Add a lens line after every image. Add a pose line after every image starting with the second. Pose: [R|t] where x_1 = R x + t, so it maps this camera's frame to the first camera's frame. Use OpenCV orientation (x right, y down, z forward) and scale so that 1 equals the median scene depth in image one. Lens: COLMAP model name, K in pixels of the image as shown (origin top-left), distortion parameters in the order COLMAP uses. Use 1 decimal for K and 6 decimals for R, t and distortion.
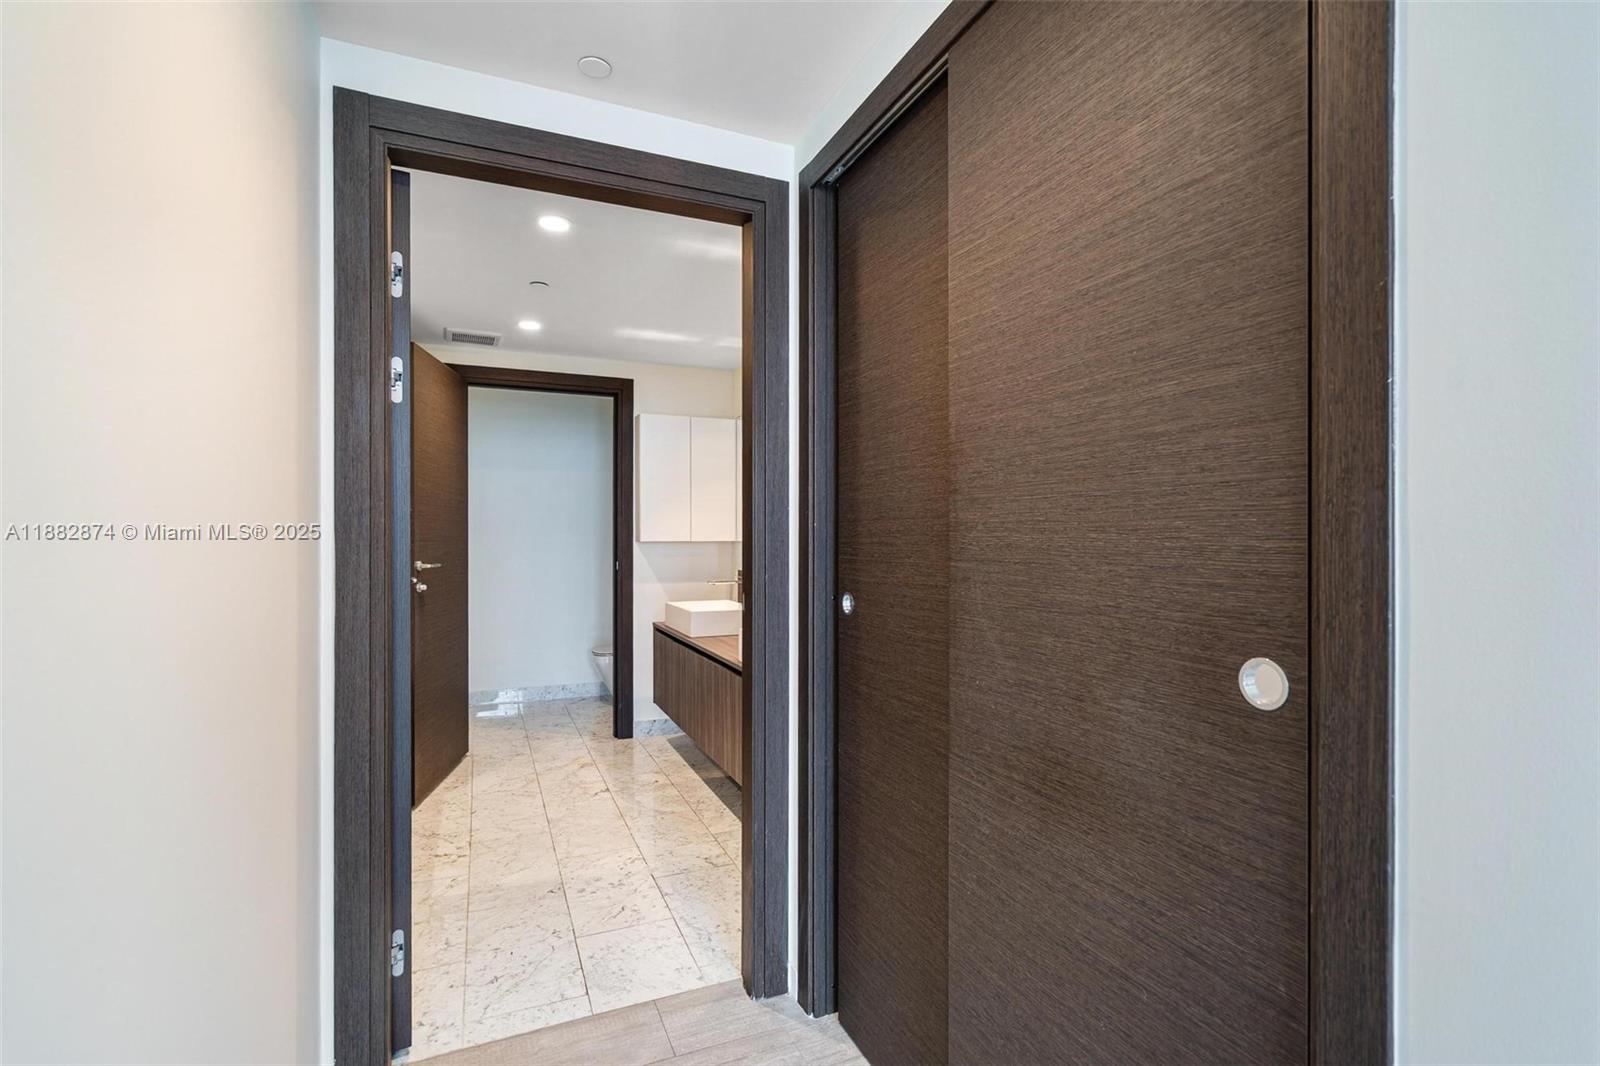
lens RADIAL K [[738.5, 0, 780.4], [0, 738.5, 541.8], [0, 0, 1]] dist [-0.010628, 0.002820]
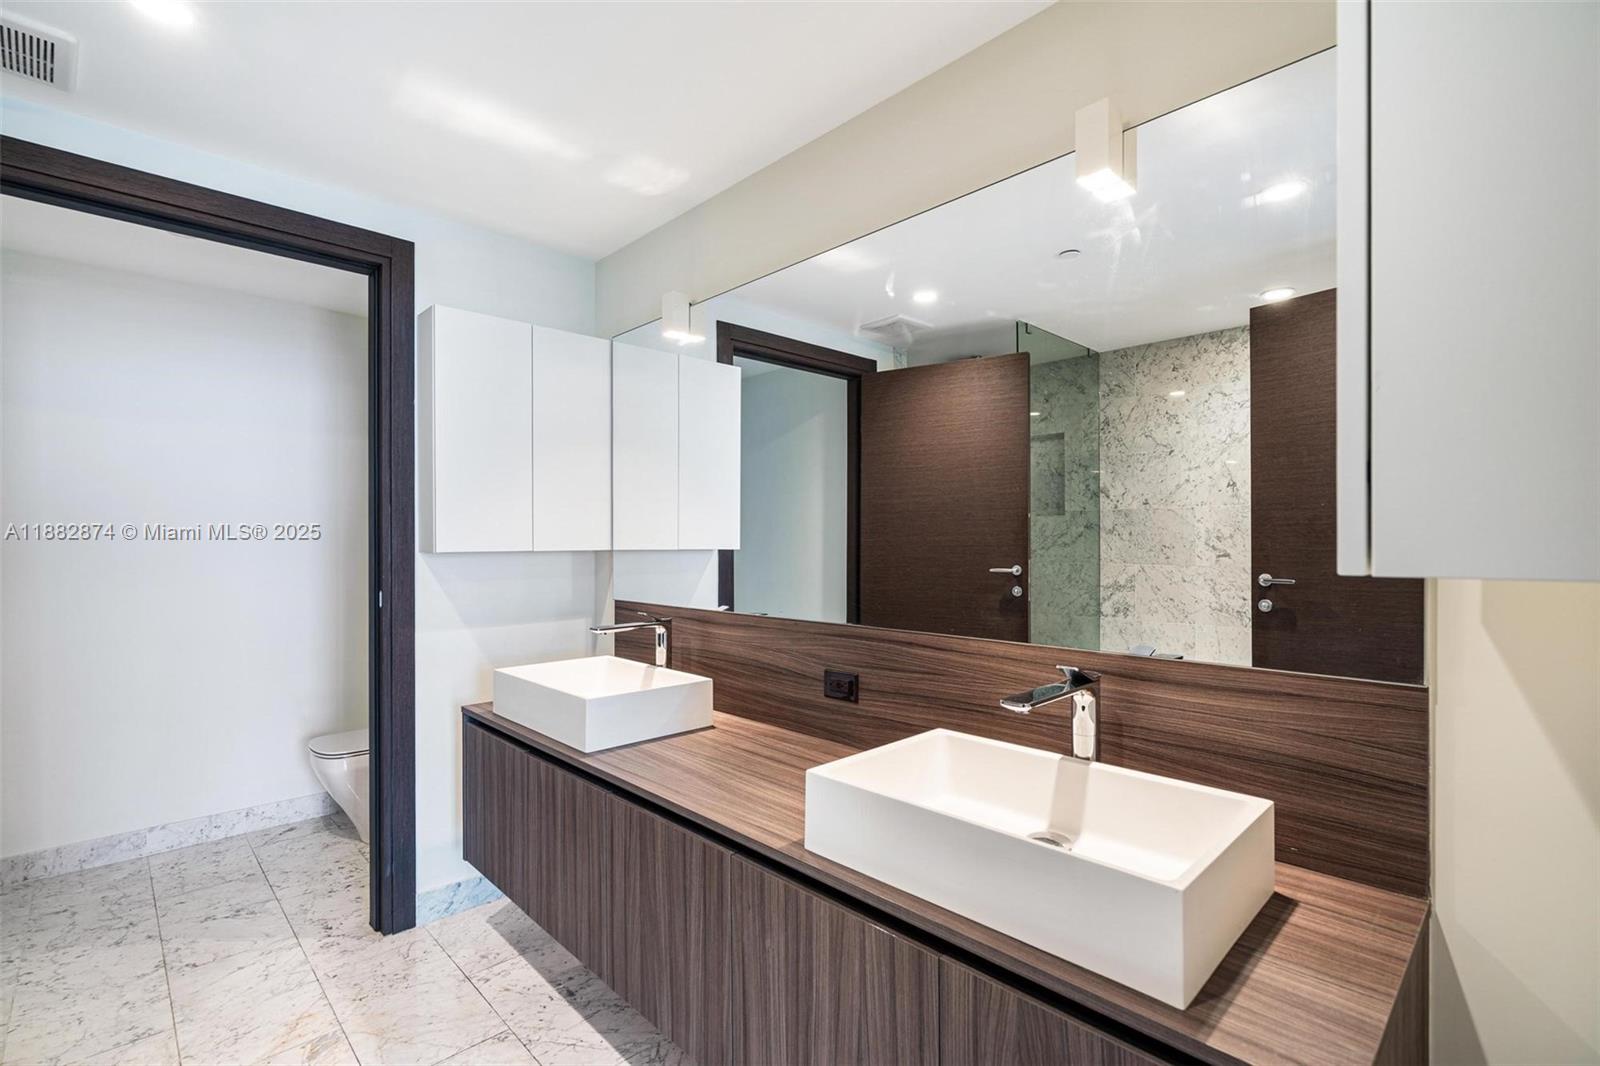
lens RADIAL K [[738.5, 0, 797.4], [0, 738.5, 532.3], [0, 0, 1]] dist [-0.010628, 0.002820]
pose [[0.930854, -0.003563, 0.365374, -0.137115], [0.007034, 0.999942, -0.008168, -0.007445], [-0.365324, 0.010174, 0.930825, 0.413779]]
